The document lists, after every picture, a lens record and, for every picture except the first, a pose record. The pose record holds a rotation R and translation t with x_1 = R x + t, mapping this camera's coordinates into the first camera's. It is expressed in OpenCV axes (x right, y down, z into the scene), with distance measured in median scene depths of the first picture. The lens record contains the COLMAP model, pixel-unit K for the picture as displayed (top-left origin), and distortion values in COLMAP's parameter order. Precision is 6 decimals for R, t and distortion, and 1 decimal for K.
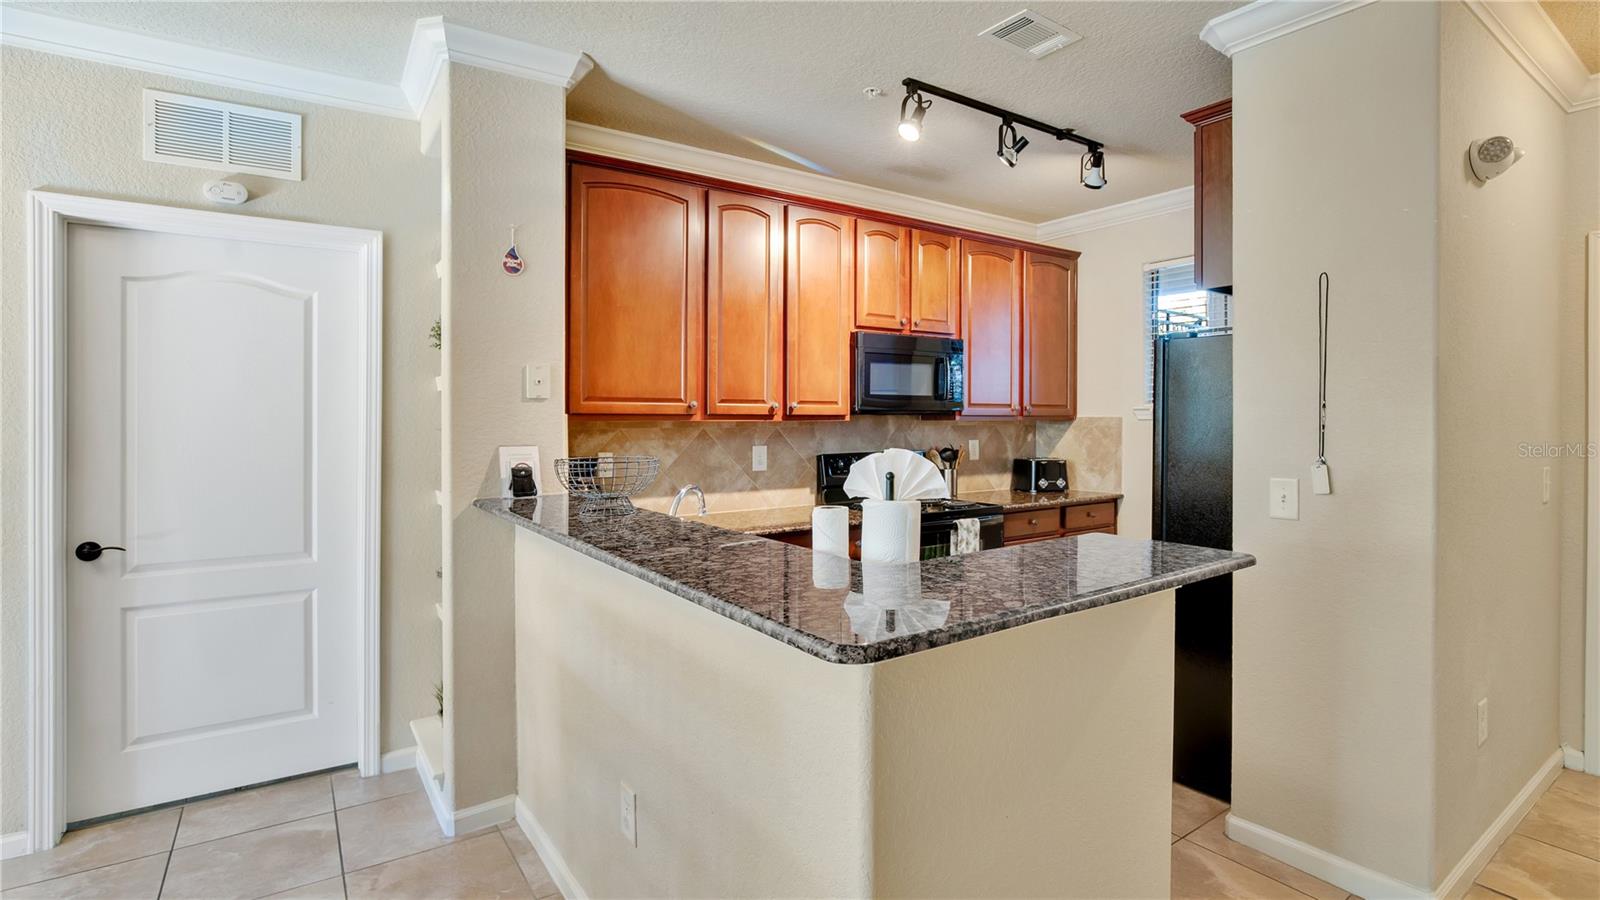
lens RADIAL K [[732.0, 0, 792.8], [0, 732.0, 430.2], [0, 0, 1]] dist [-0.017918, 0.000037]
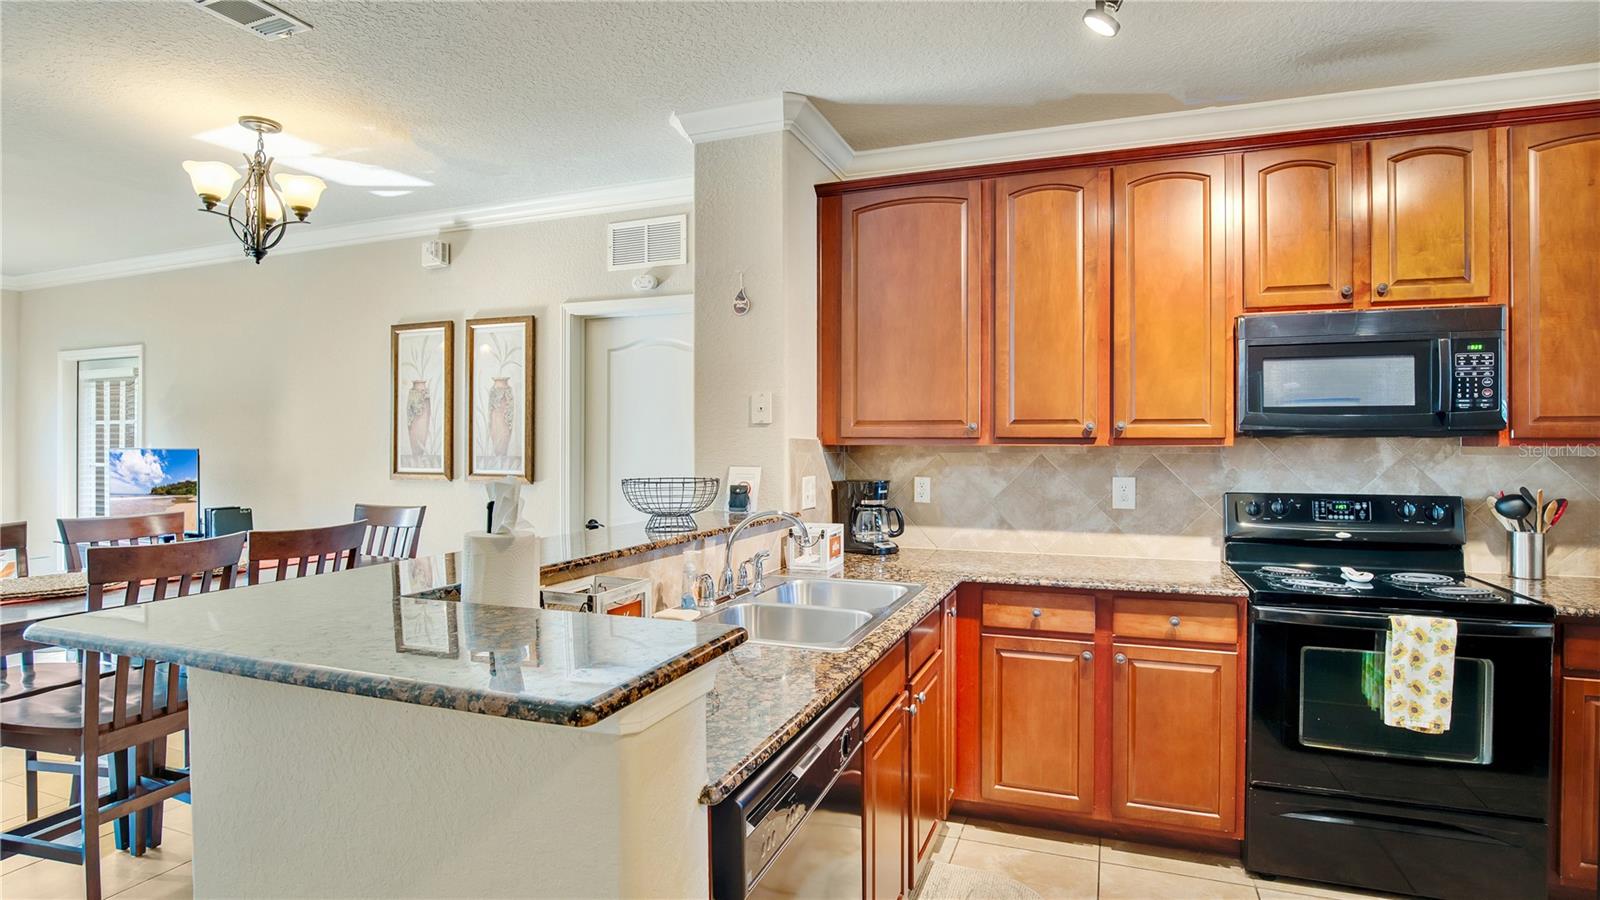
lens RADIAL K [[732.0, 0, 815.7], [0, 732.0, 454.4], [0, 0, 1]] dist [-0.017918, 0.000037]
pose [[0.612262, 0.014929, -0.790514, 0.363371], [-0.014233, 0.999868, 0.007860, -0.004387], [0.790527, 0.006439, 0.612394, 0.247460]]
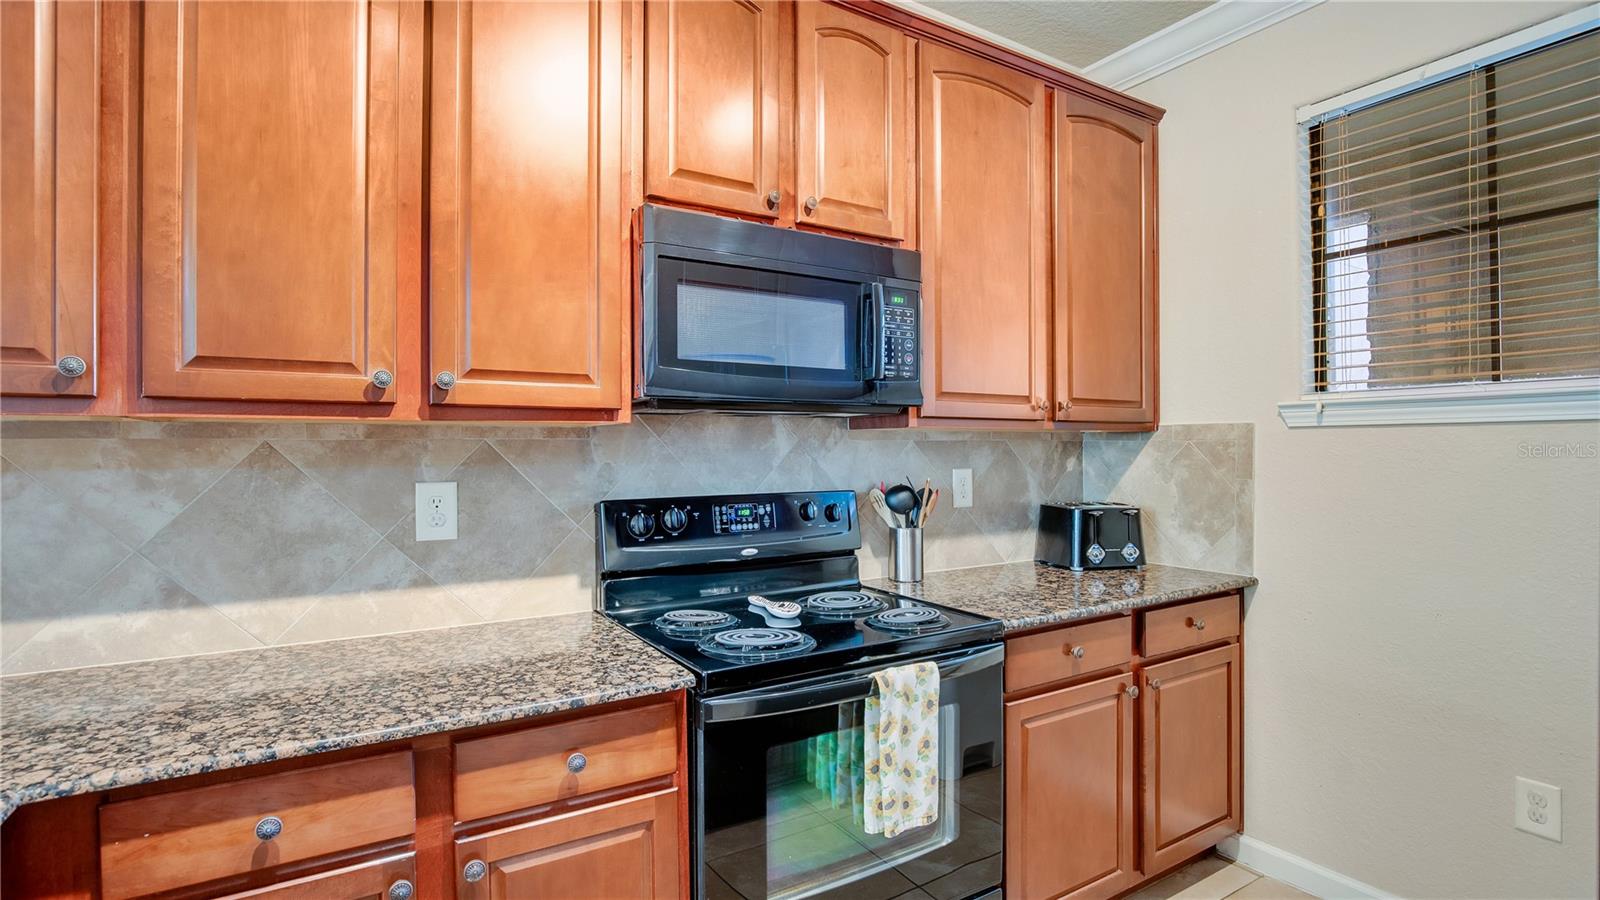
lens RADIAL K [[818.4, 0, 809.8], [0, 818.4, 449.7], [0, 0, 1]] dist [-0.038190, 0.003134]
pose [[0.999965, -0.000574, -0.008378, 0.174629], [0.000482, 0.999940, -0.010988, 0.007207], [0.008384, 0.010983, 0.999905, 0.507834]]
